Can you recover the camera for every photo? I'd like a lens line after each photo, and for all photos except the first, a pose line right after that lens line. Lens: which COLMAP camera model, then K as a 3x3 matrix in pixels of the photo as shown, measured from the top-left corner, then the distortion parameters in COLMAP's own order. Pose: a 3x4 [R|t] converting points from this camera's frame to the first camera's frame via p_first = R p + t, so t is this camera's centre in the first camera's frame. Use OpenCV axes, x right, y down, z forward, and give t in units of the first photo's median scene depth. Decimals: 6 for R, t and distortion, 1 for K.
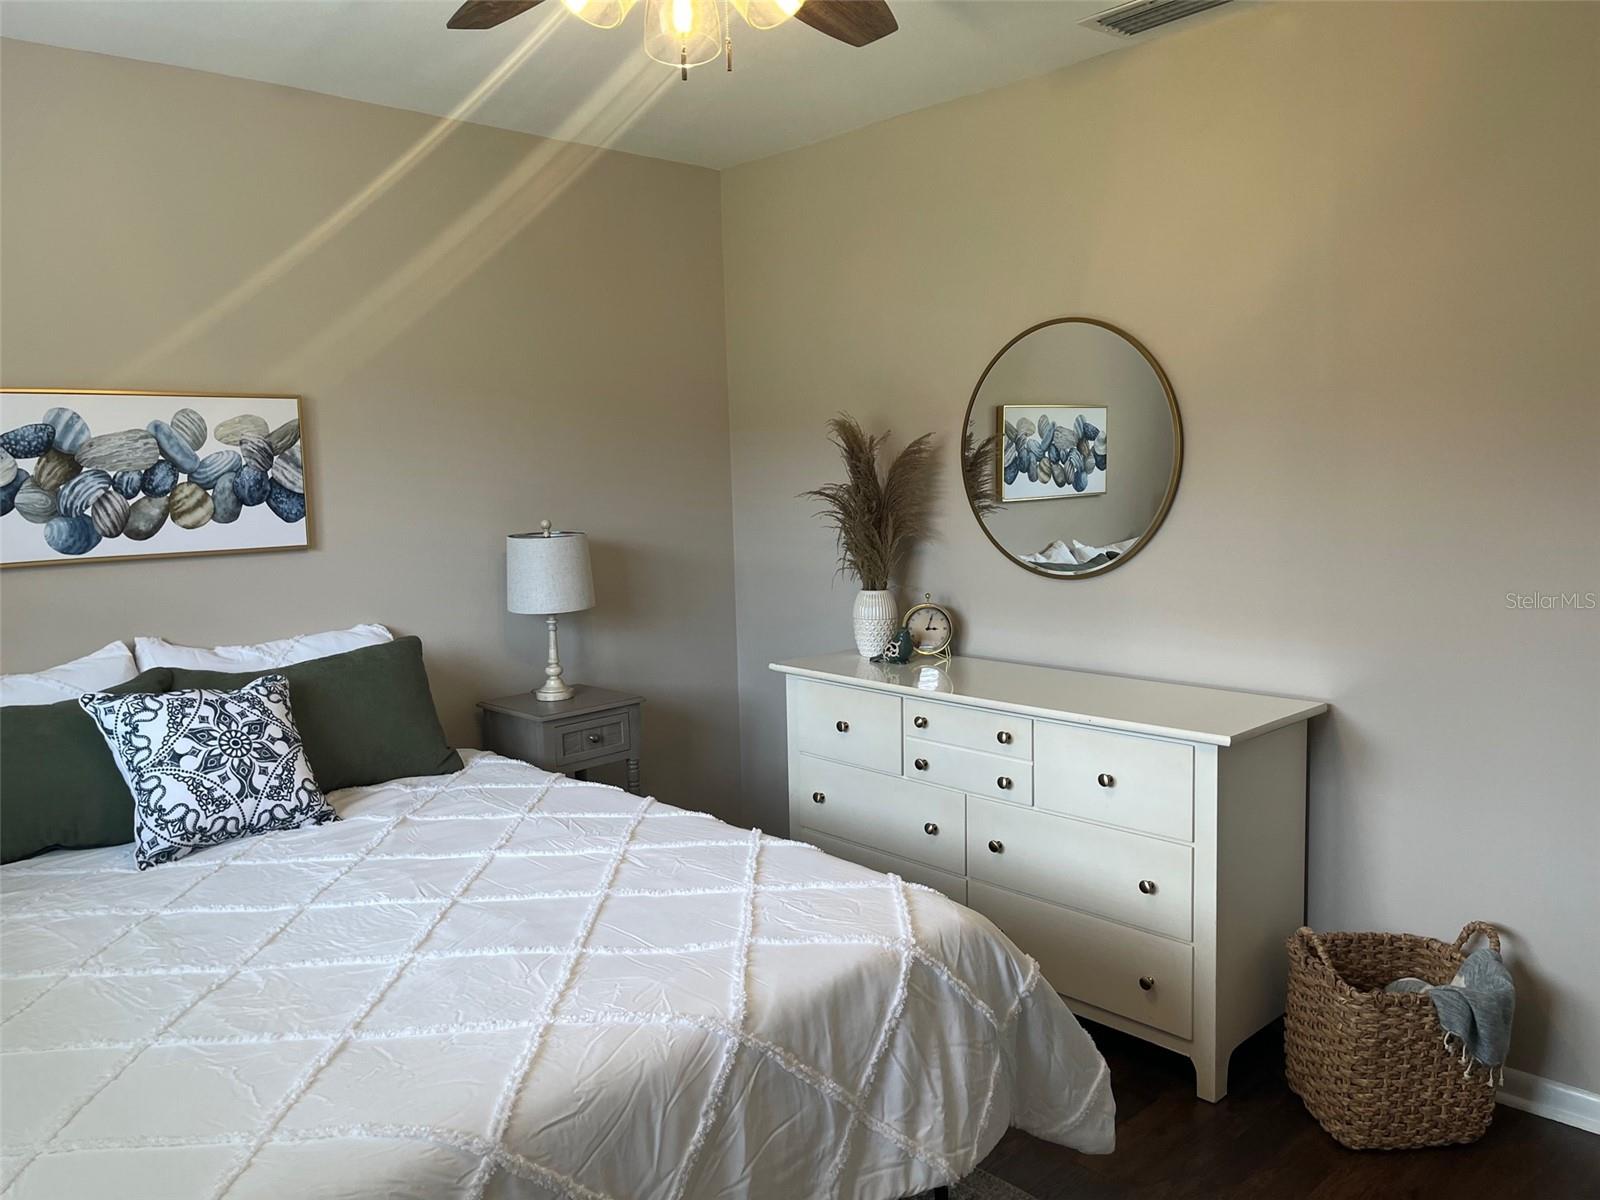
lens RADIAL K [[1204.3, 0, 796.5], [0, 1204.3, 596.0], [0, 0, 1]] dist [0.055906, -0.071592]
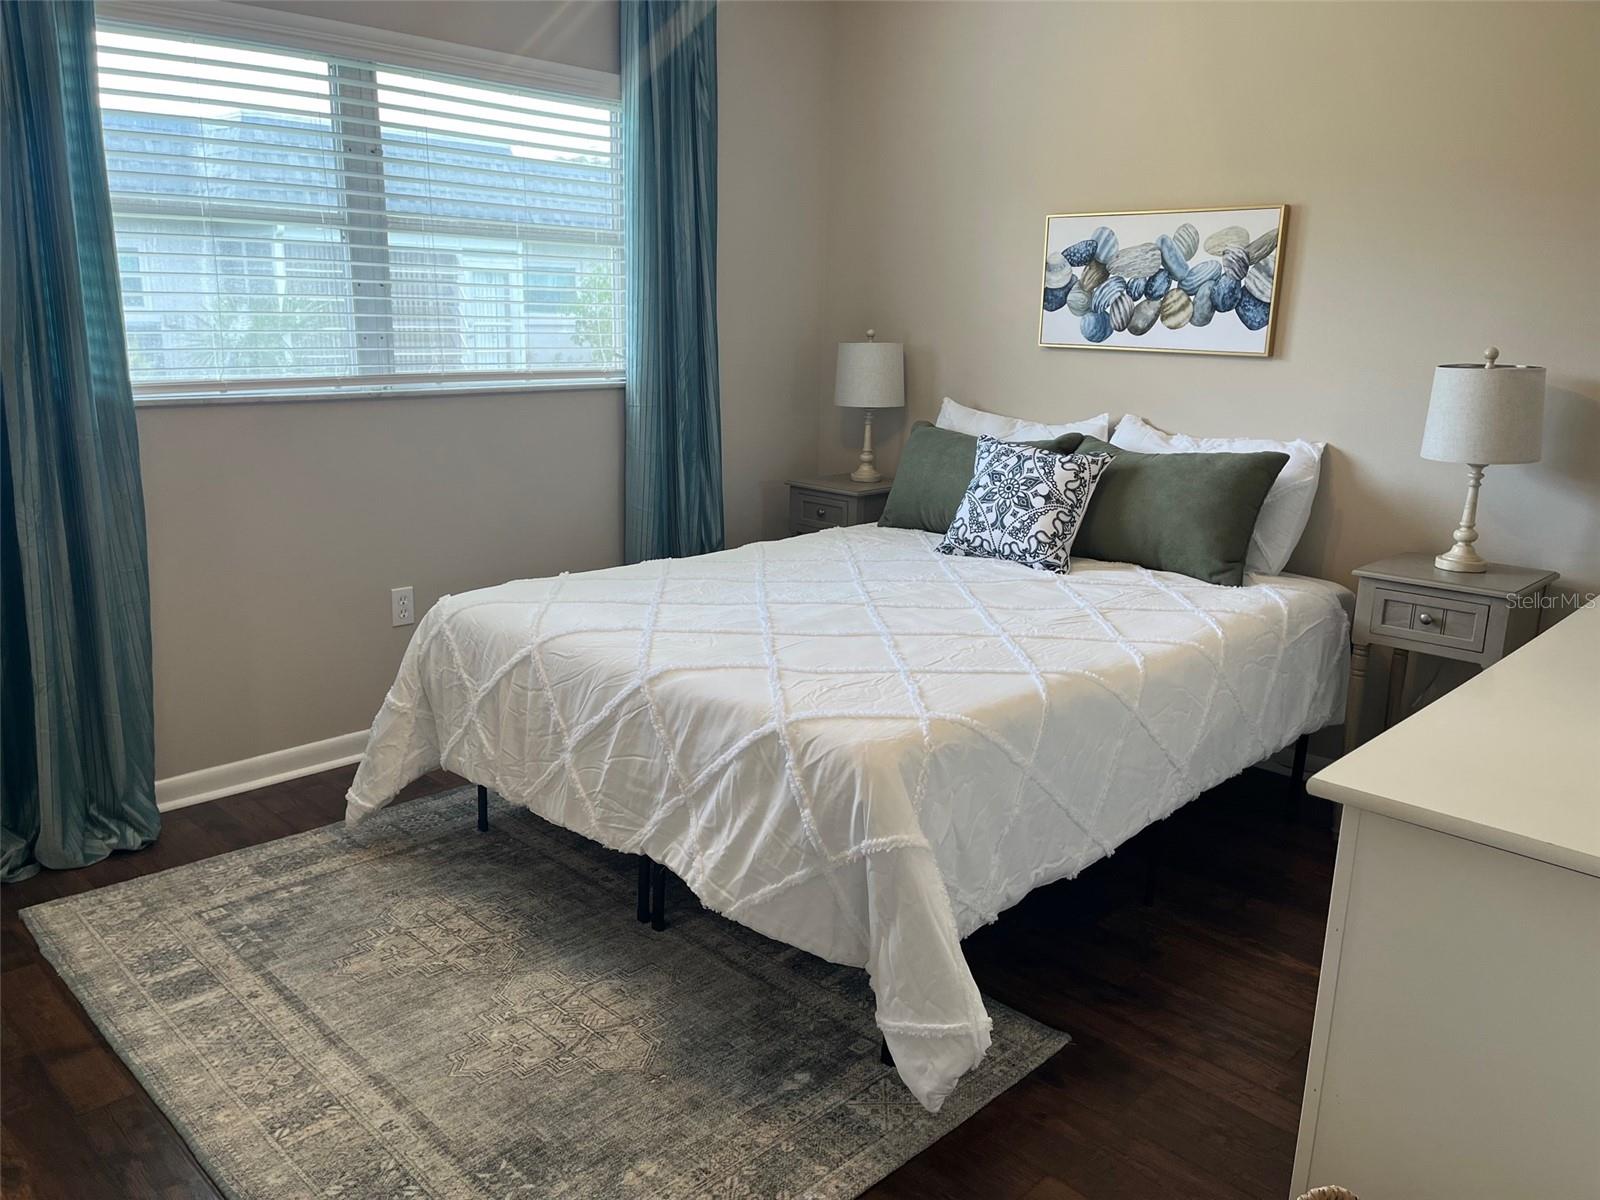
lens RADIAL K [[1204.3, 0, 796.7], [0, 1204.3, 601.8], [0, 0, 1]] dist [0.055906, -0.071592]
pose [[0.042184, 0.264358, -0.963502, 0.713049], [-0.132886, 0.957277, 0.256832, -0.057501], [0.990233, 0.117201, 0.075511, 0.598220]]
